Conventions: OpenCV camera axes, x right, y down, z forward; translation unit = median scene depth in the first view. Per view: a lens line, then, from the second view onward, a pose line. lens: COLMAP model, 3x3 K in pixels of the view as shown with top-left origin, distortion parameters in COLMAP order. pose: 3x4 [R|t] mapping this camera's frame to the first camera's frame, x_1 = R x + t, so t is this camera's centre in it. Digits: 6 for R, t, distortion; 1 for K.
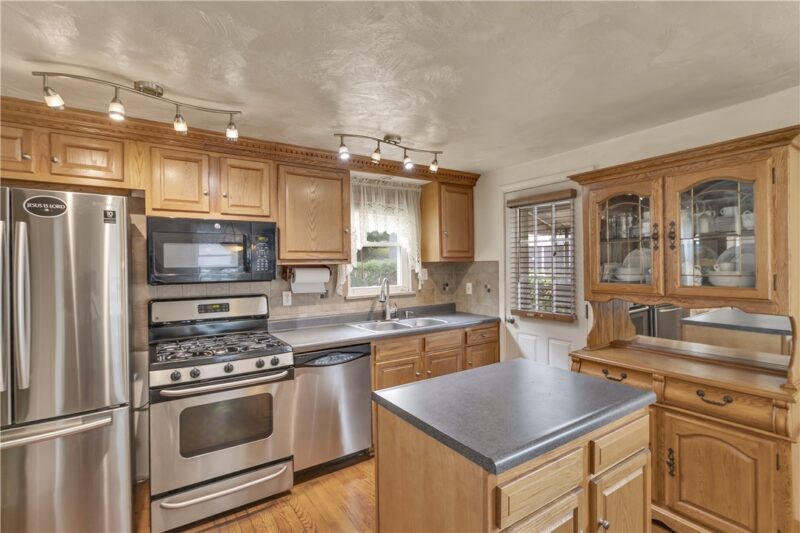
lens RADIAL K [[374.2, 0, 400.0], [0, 374.2, 266.5], [0, 0, 1]] dist [-0.001598, -0.000080]
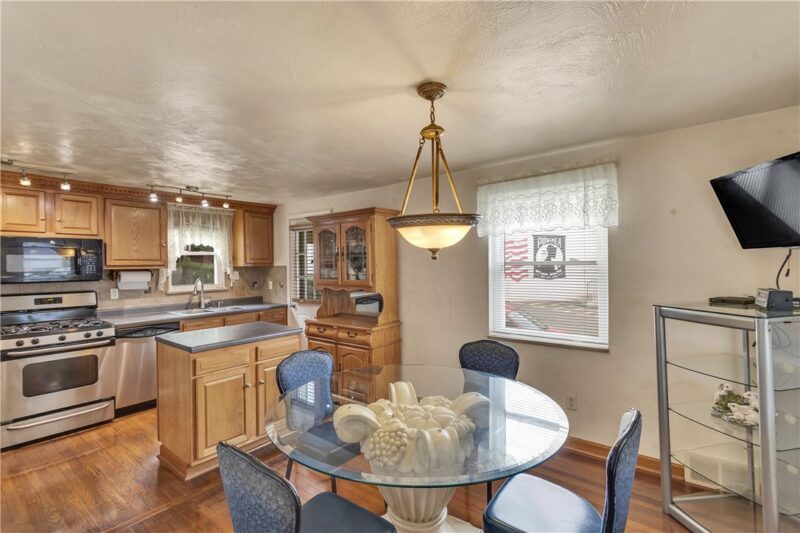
lens RADIAL K [[374.2, 0, 400.0], [0, 374.2, 266.5], [0, 0, 1]] dist [-0.001598, -0.000080]
pose [[0.951849, 0.000026, 0.306568, 0.284244], [0.001180, 0.999992, -0.003751, -0.007767], [-0.306565, 0.003933, 0.951842, -0.644239]]
